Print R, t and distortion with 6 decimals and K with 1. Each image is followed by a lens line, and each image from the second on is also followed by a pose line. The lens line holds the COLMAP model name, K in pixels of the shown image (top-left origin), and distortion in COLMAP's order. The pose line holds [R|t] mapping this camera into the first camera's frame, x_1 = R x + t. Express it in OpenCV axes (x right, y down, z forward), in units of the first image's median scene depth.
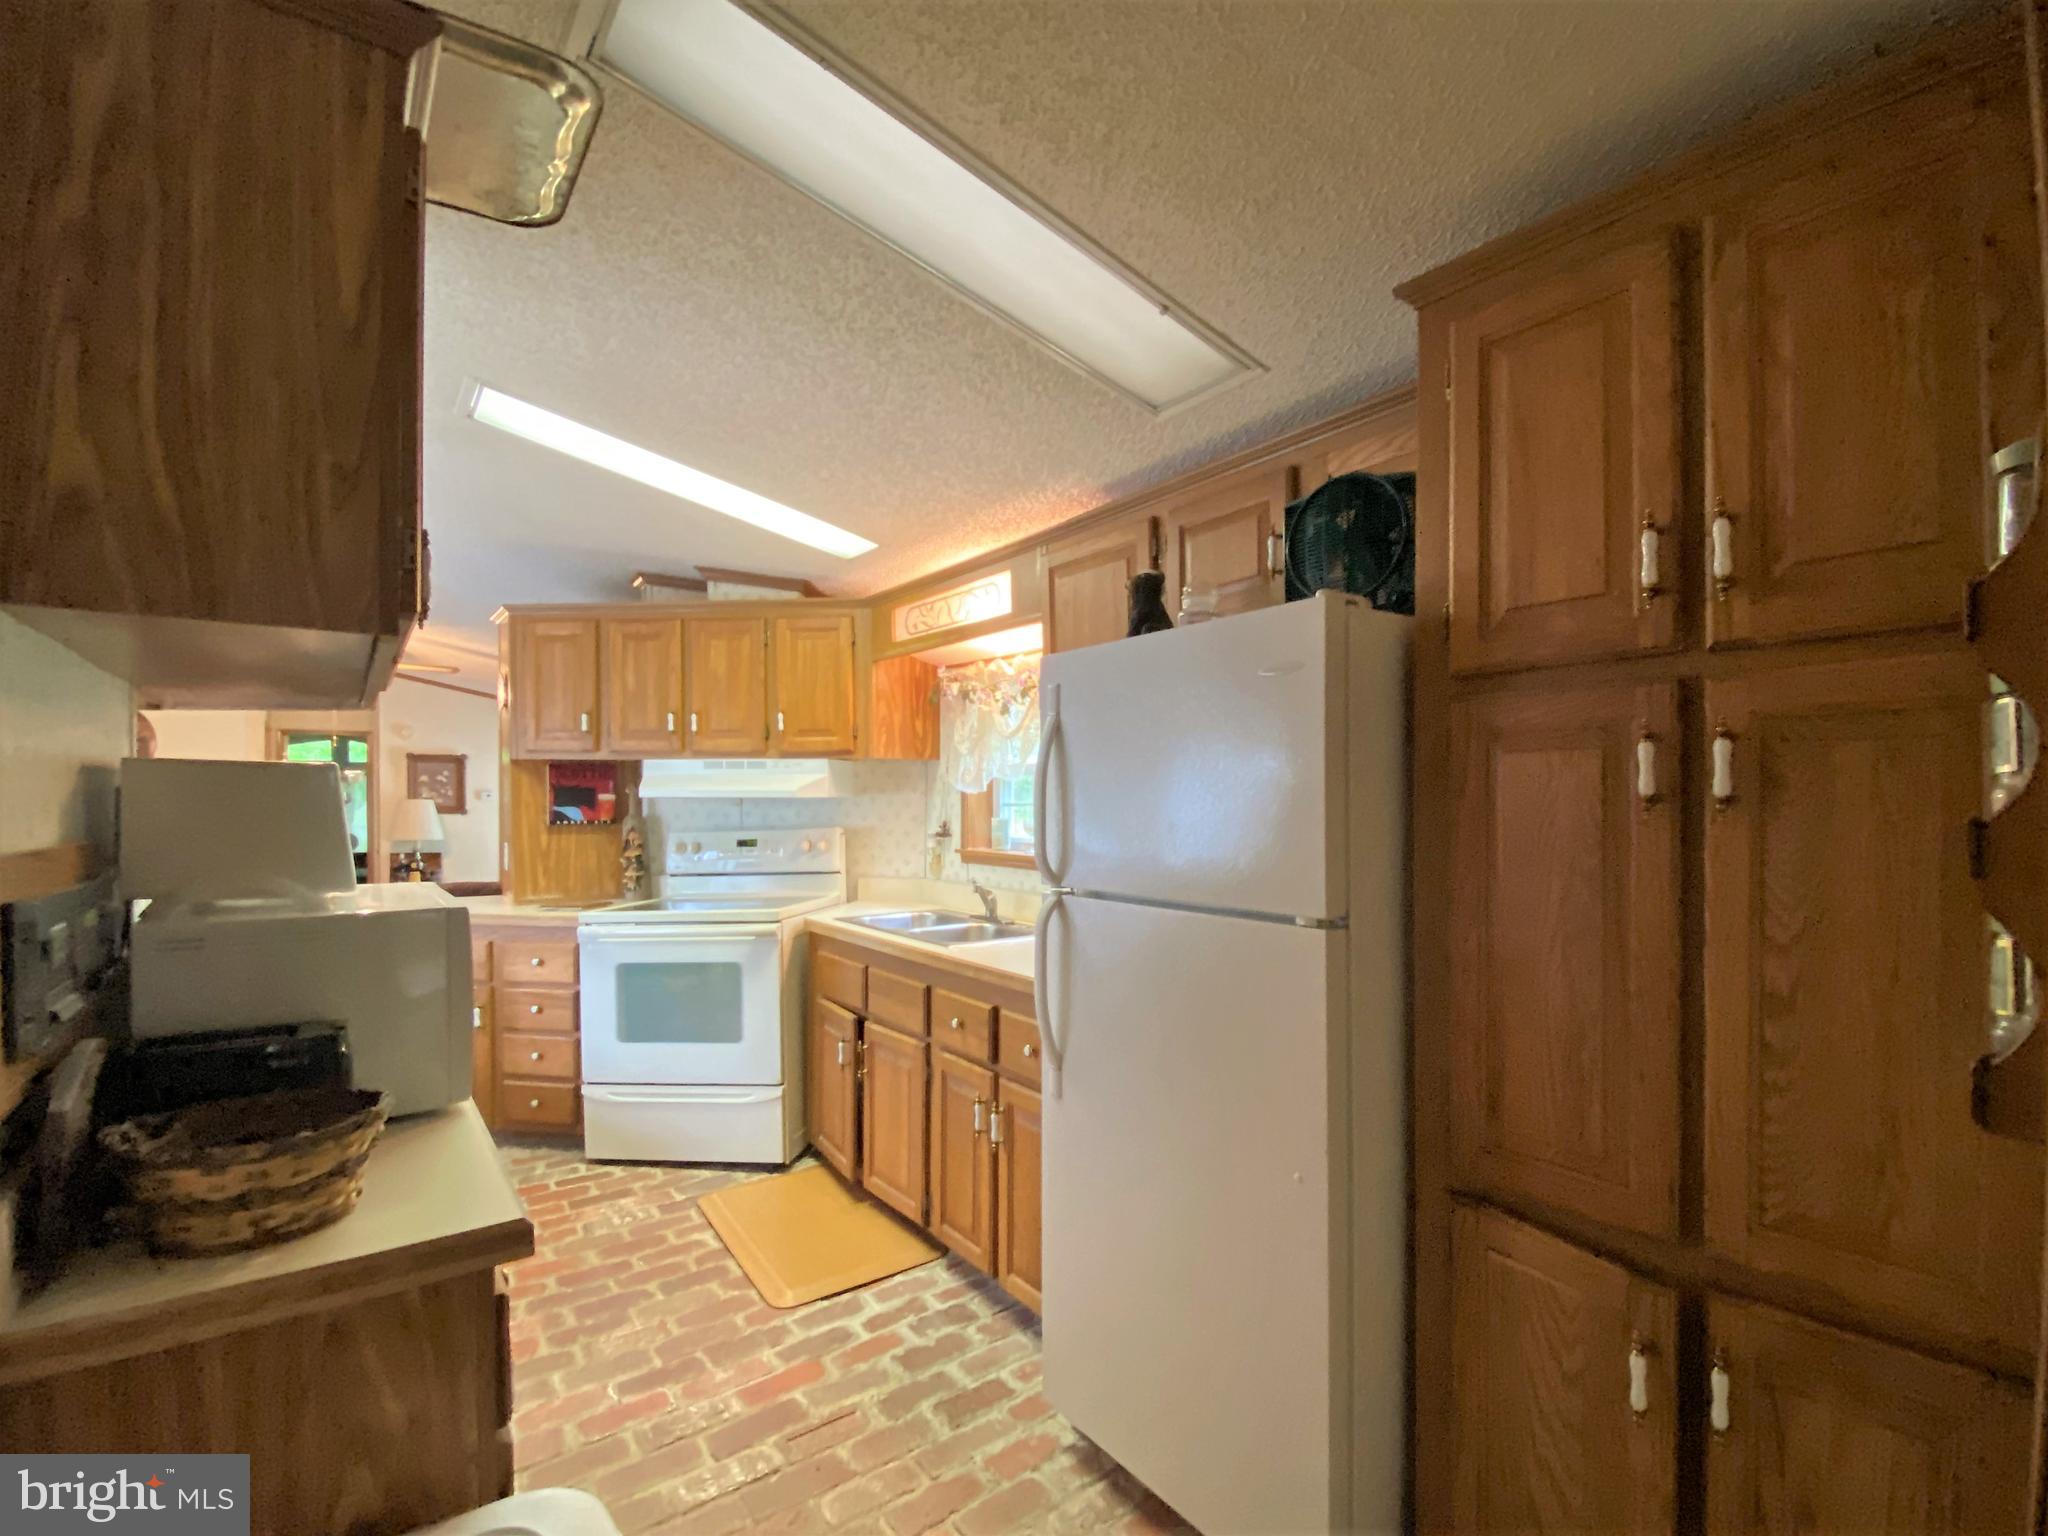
lens RADIAL K [[885.8, 0, 1033.1], [0, 885.8, 781.5], [0, 0, 1]] dist [0.019101, -0.021875]
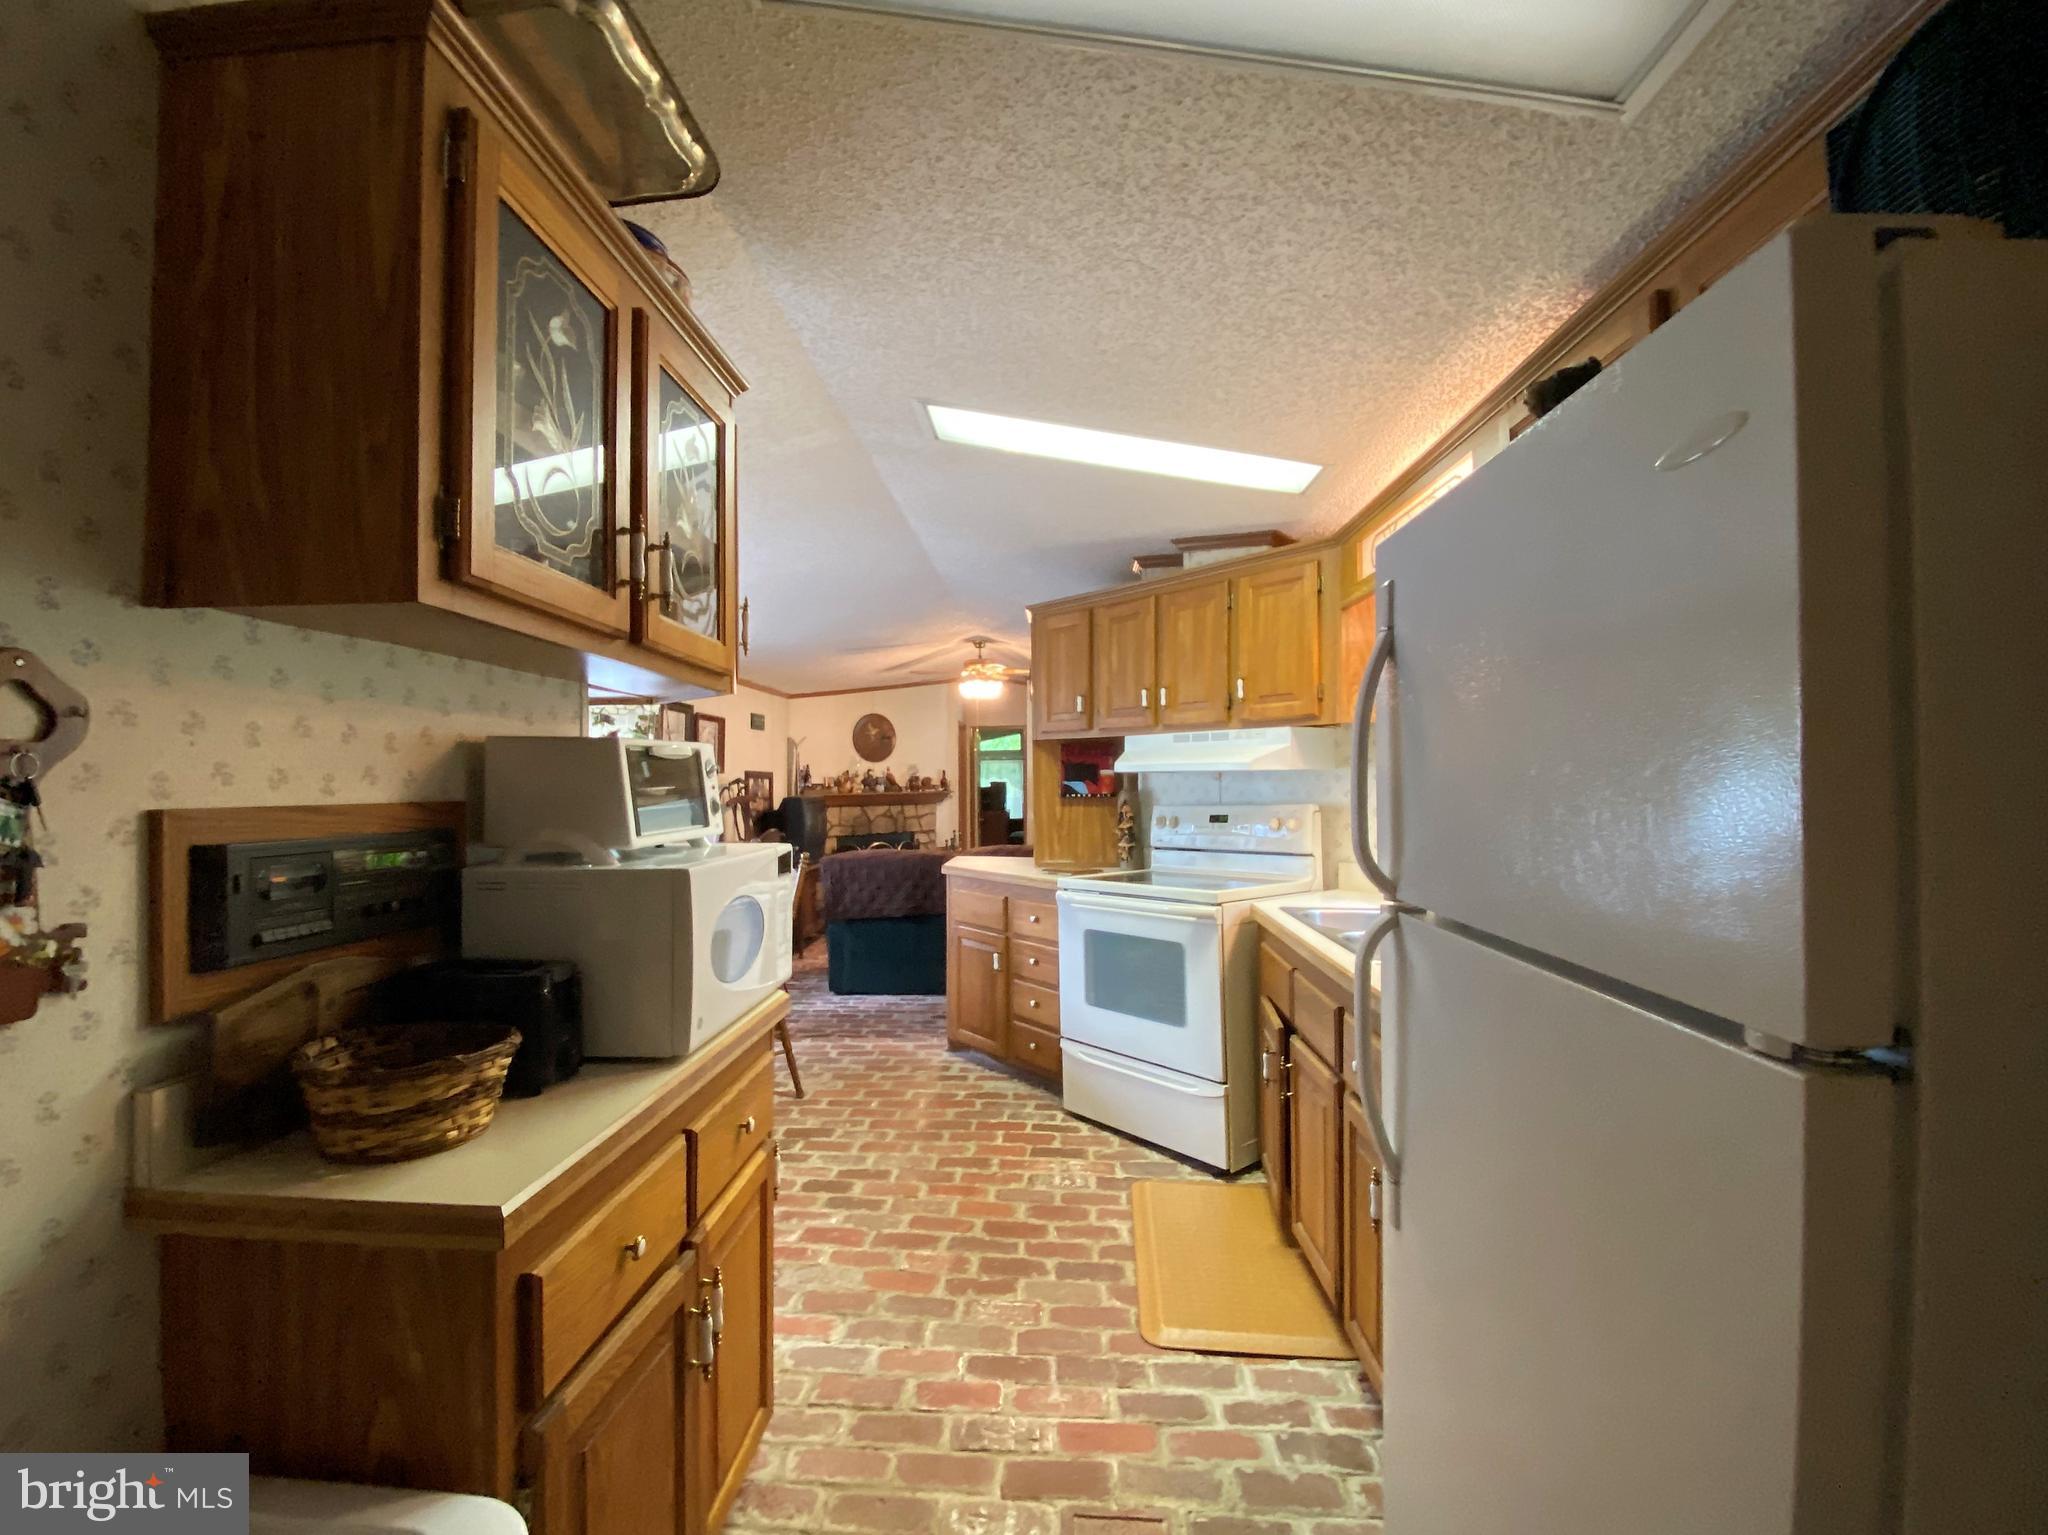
lens RADIAL K [[837.7, 0, 1024.0], [0, 837.7, 767.5], [0, 0, 1]] dist [0.017419, -0.024772]
pose [[0.757034, -0.013937, -0.653227, 0.119379], [0.019880, 0.999801, 0.001708, 0.009245], [0.653073, -0.014279, 0.757160, 0.196413]]
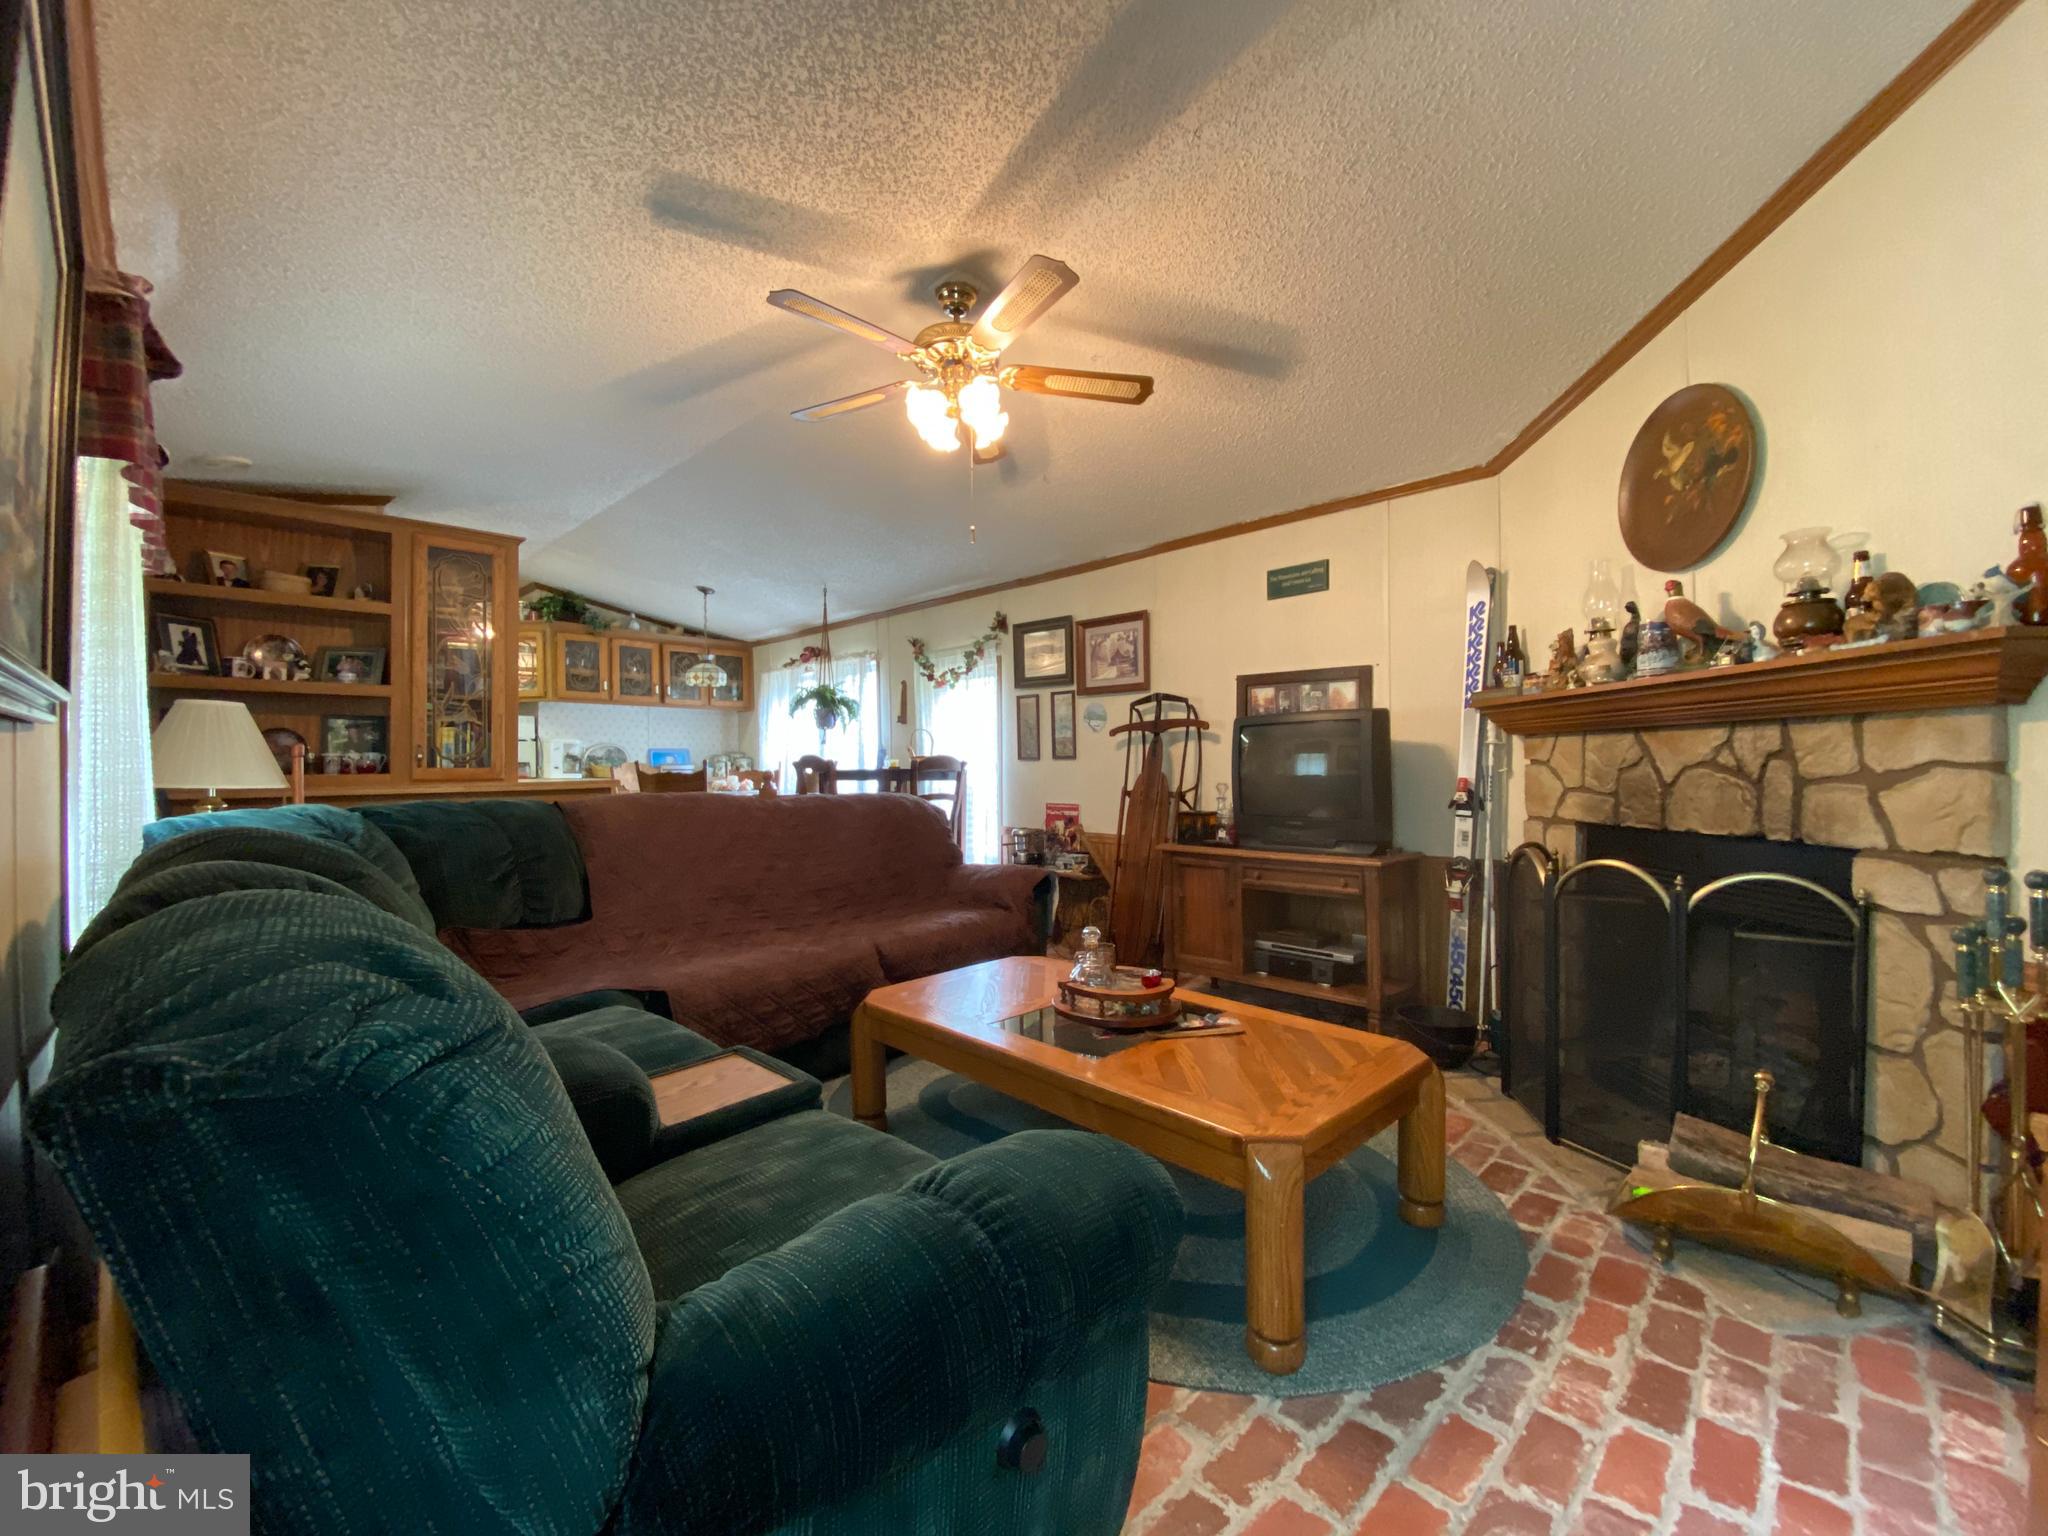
lens RADIAL K [[826.9, 0, 1024.0], [0, 826.9, 768.0], [0, 0, 1]] dist [0.058335, -0.048379]
pose [[-0.992833, 0.010465, -0.119050, -1.333928], [0.012699, 0.999757, -0.018017, 0.167066], [0.118833, -0.019399, -0.992725, 2.577996]]
